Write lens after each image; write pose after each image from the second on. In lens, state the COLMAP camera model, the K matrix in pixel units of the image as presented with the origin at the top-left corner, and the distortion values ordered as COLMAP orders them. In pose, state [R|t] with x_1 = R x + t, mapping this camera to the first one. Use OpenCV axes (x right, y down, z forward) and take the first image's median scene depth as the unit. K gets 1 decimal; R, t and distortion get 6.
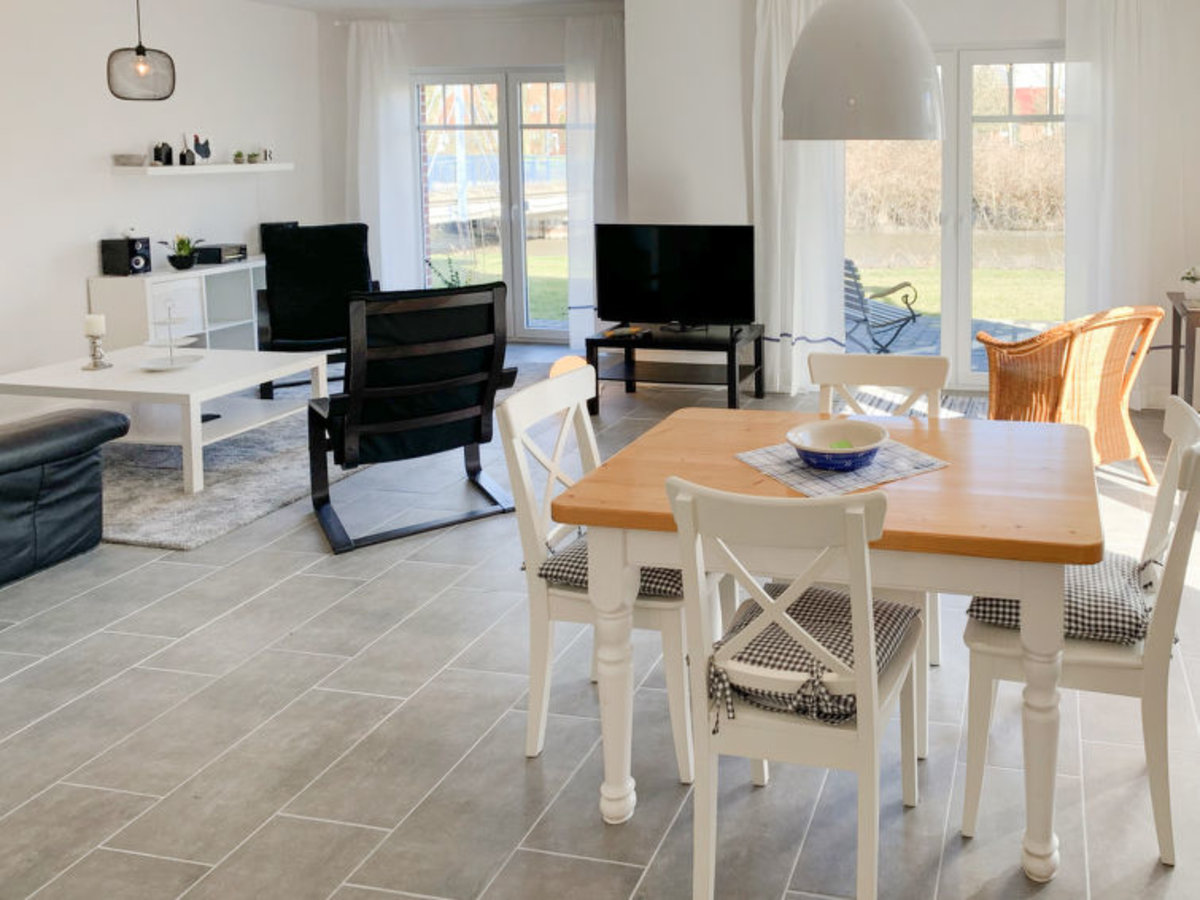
lens RADIAL K [[921.9, 0, 601.0], [0, 921.9, 421.8], [0, 0, 1]] dist [0.134384, -0.075296]
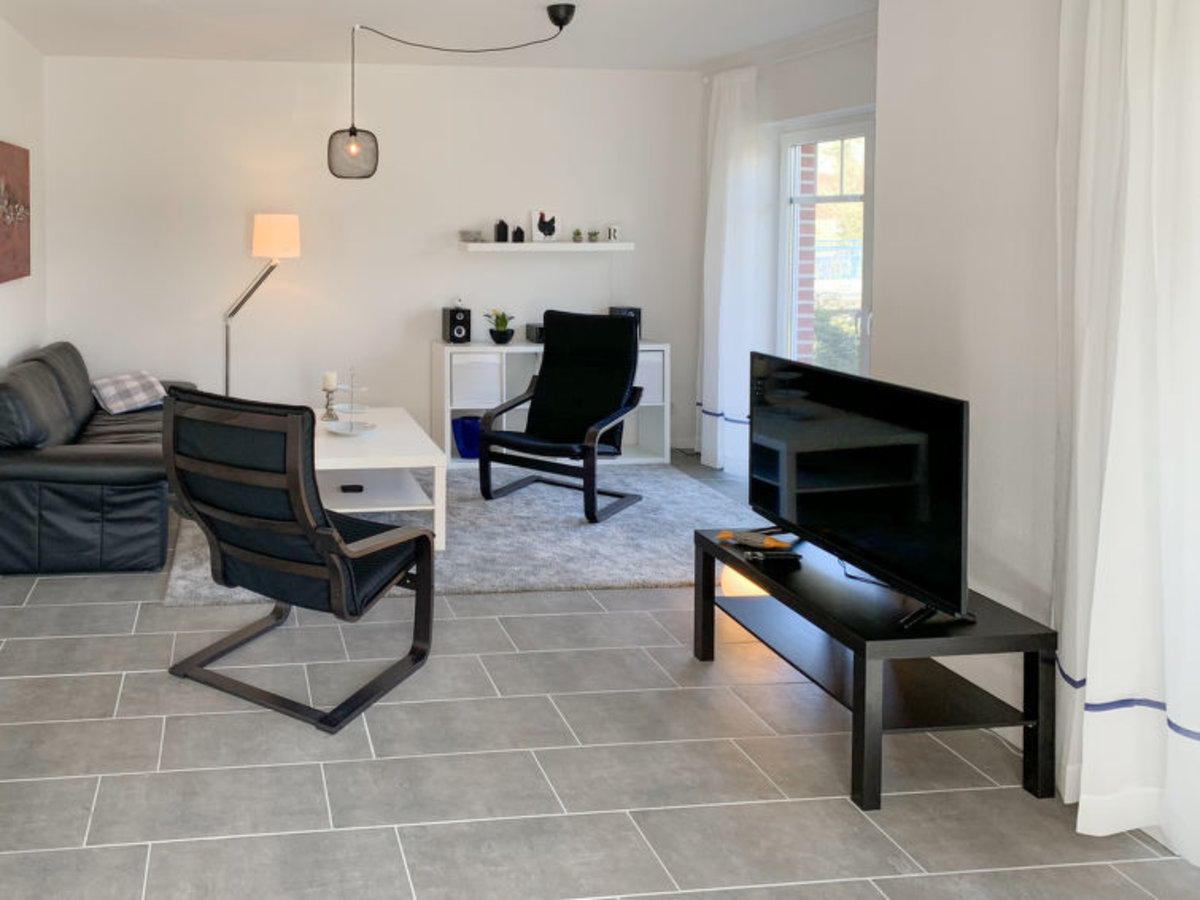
lens RADIAL K [[921.9, 0, 601.0], [0, 921.9, 421.8], [0, 0, 1]] dist [0.134384, -0.075296]
pose [[0.484749, 0.207596, -0.849660, 0.466275], [-0.263292, 0.961001, 0.084586, -0.197605], [0.834084, 0.182706, 0.520502, 0.612432]]
